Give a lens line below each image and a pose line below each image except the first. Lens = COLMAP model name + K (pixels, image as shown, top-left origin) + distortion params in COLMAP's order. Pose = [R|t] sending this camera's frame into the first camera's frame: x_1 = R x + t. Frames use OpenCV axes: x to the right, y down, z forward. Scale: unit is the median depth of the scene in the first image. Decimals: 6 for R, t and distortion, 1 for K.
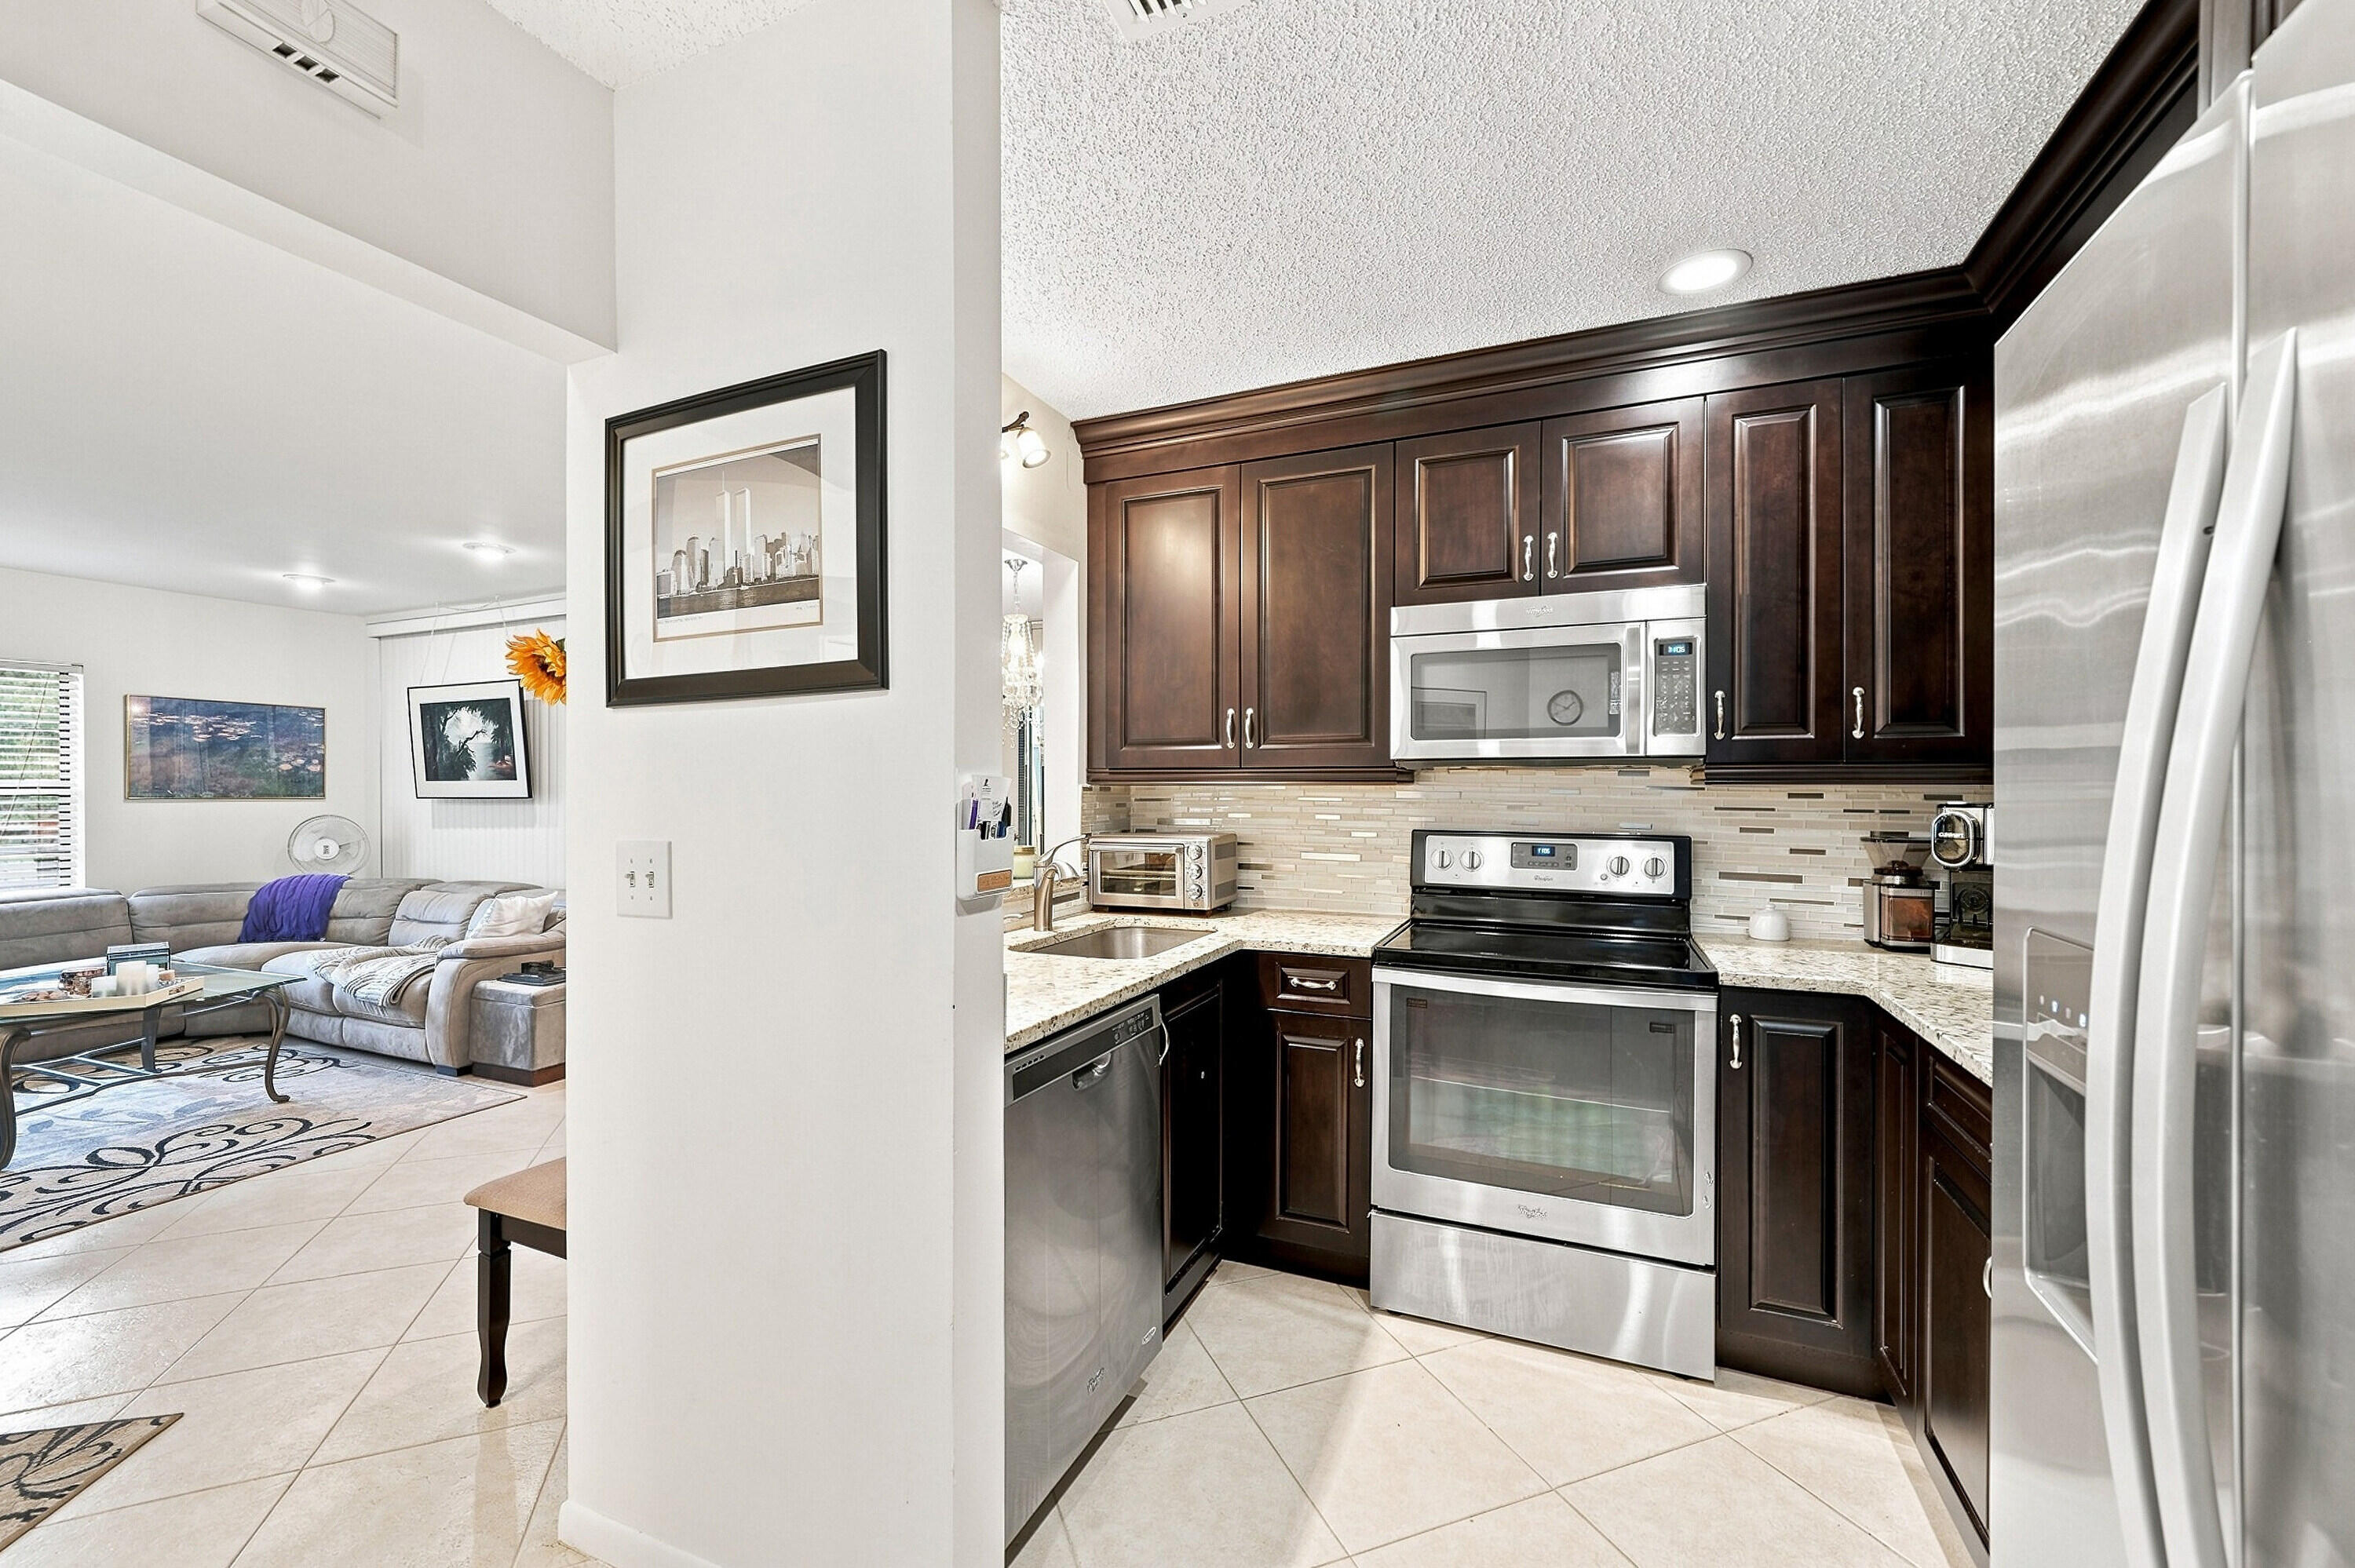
lens RADIAL K [[935.7, 0, 1174.1], [0, 935.7, 790.2], [0, 0, 1]] dist [-0.006950, 0.002302]
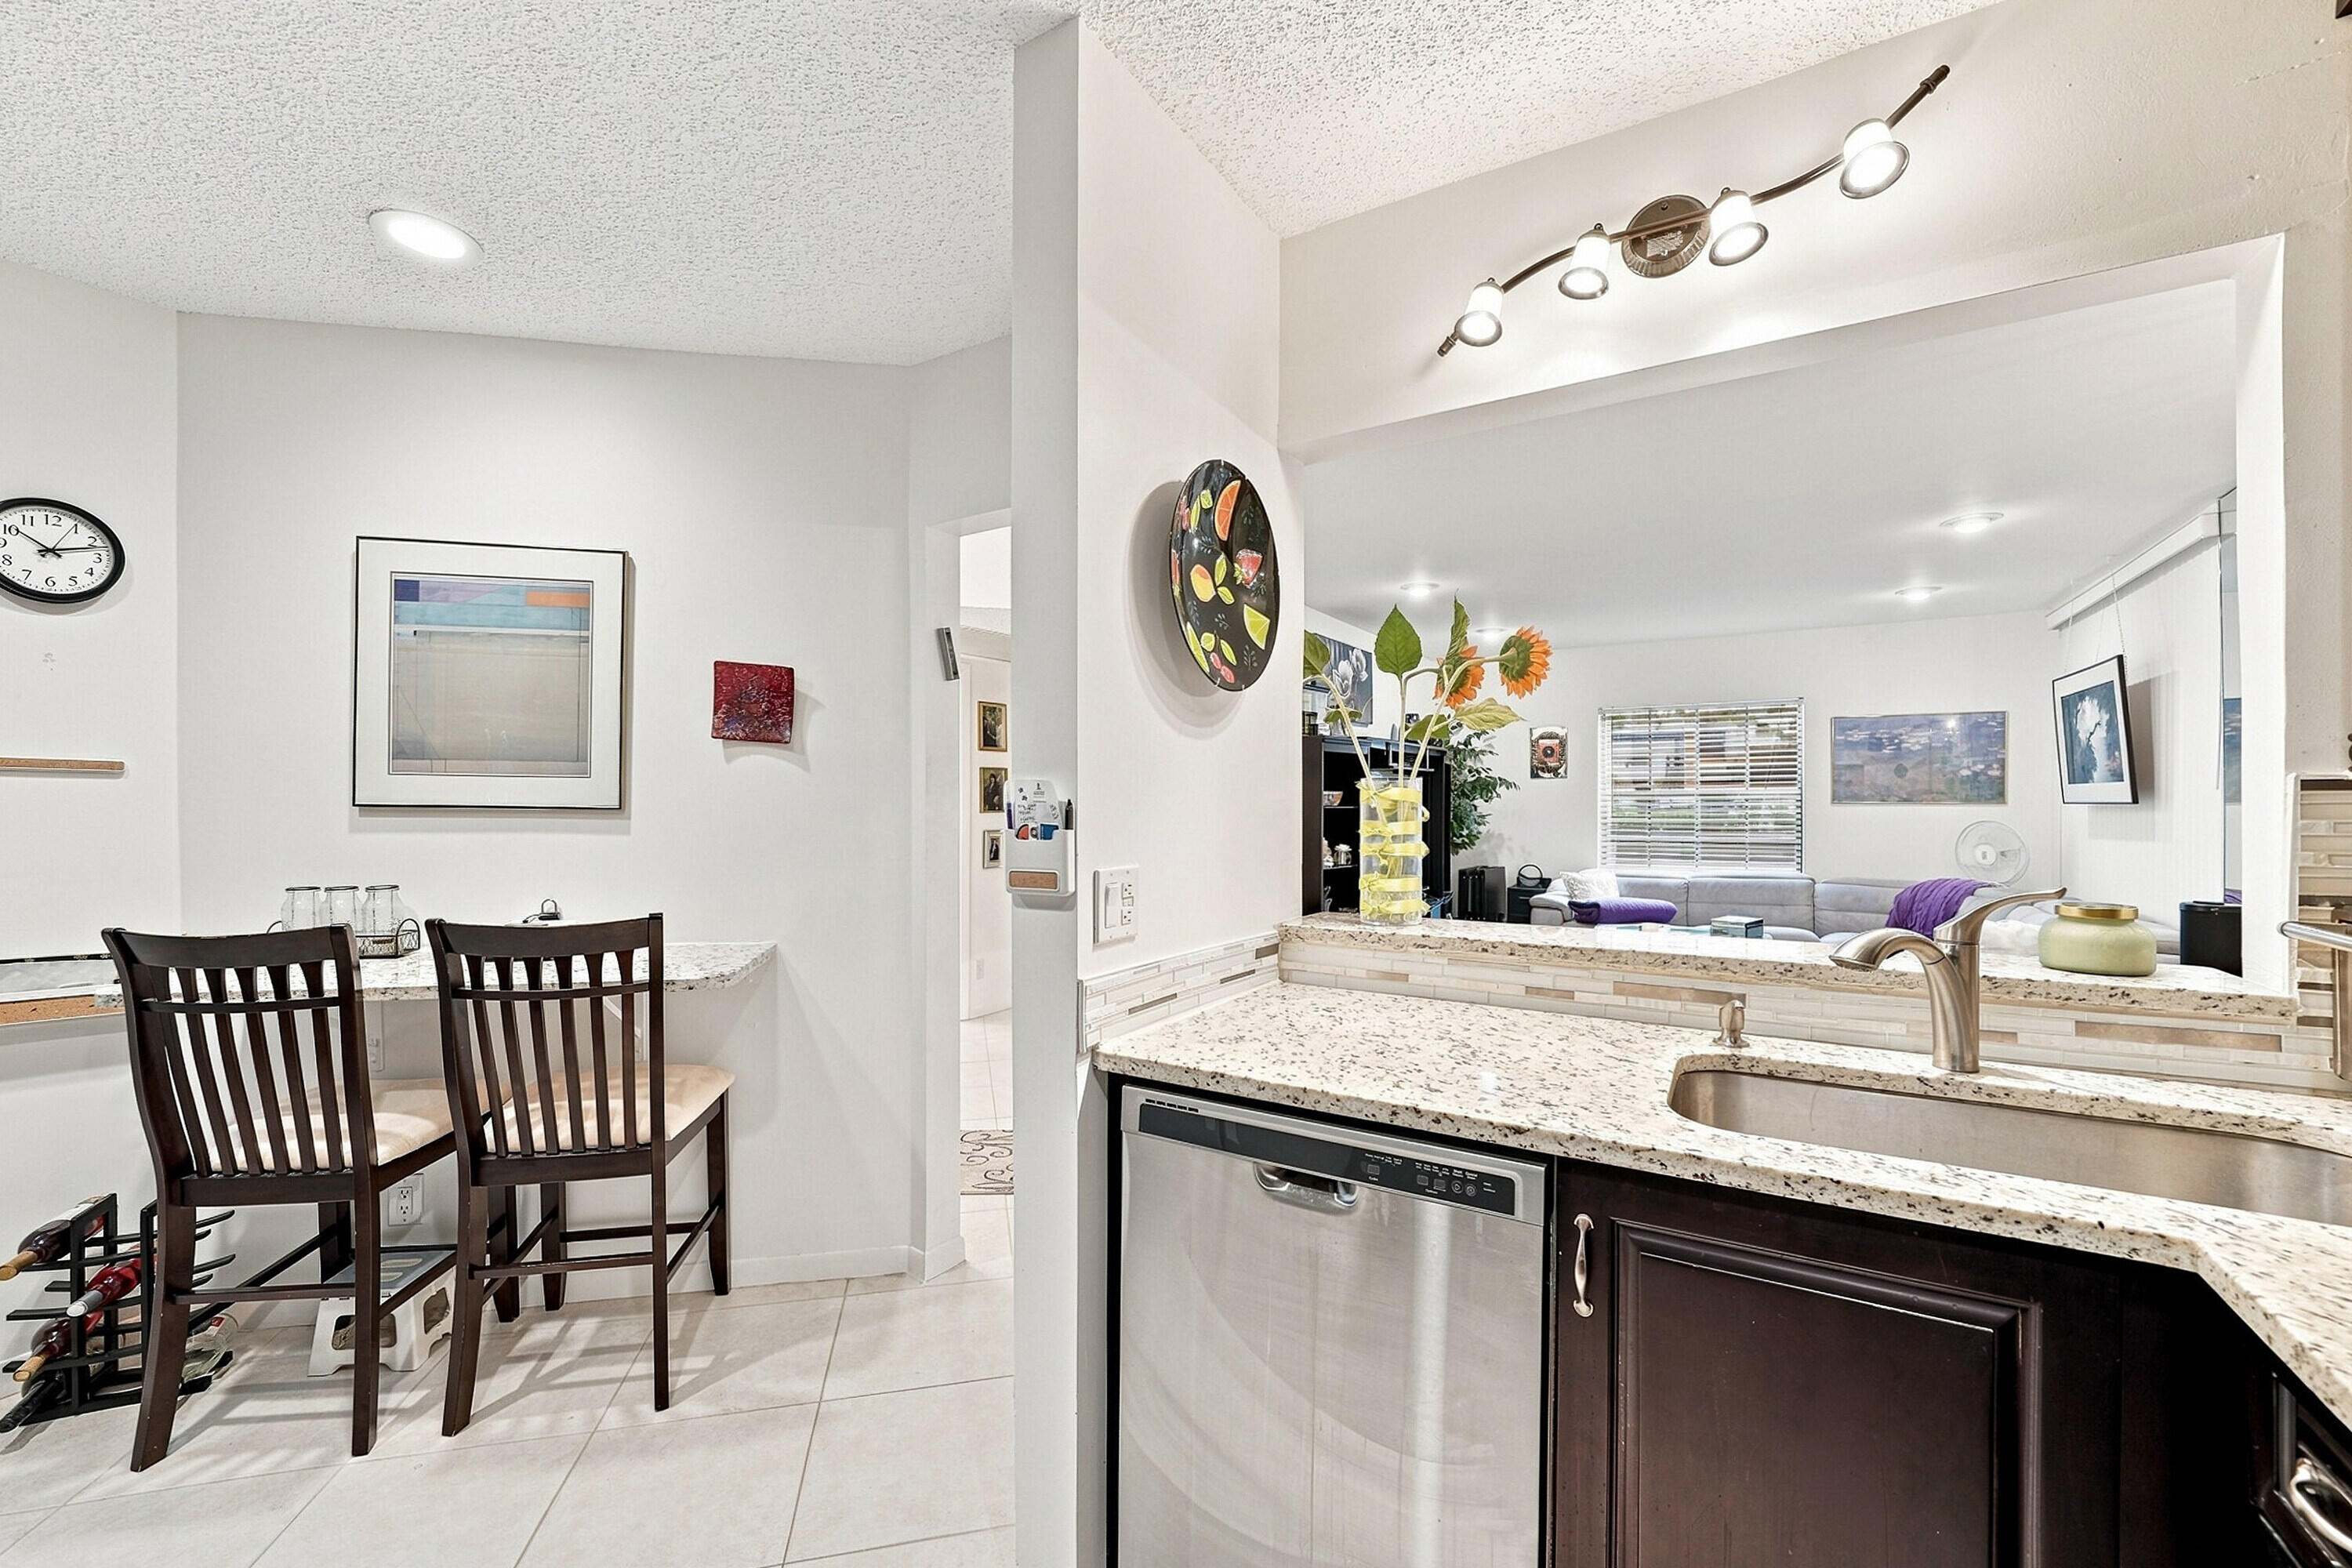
lens RADIAL K [[934.7, 0, 1178.2], [0, 934.7, 789.7], [0, 0, 1]] dist [-0.006950, 0.002302]
pose [[-0.133344, -0.010784, -0.991011, 0.377061], [0.005168, 0.999920, -0.011576, 0.002604], [0.991056, -0.006666, -0.133278, 0.591476]]
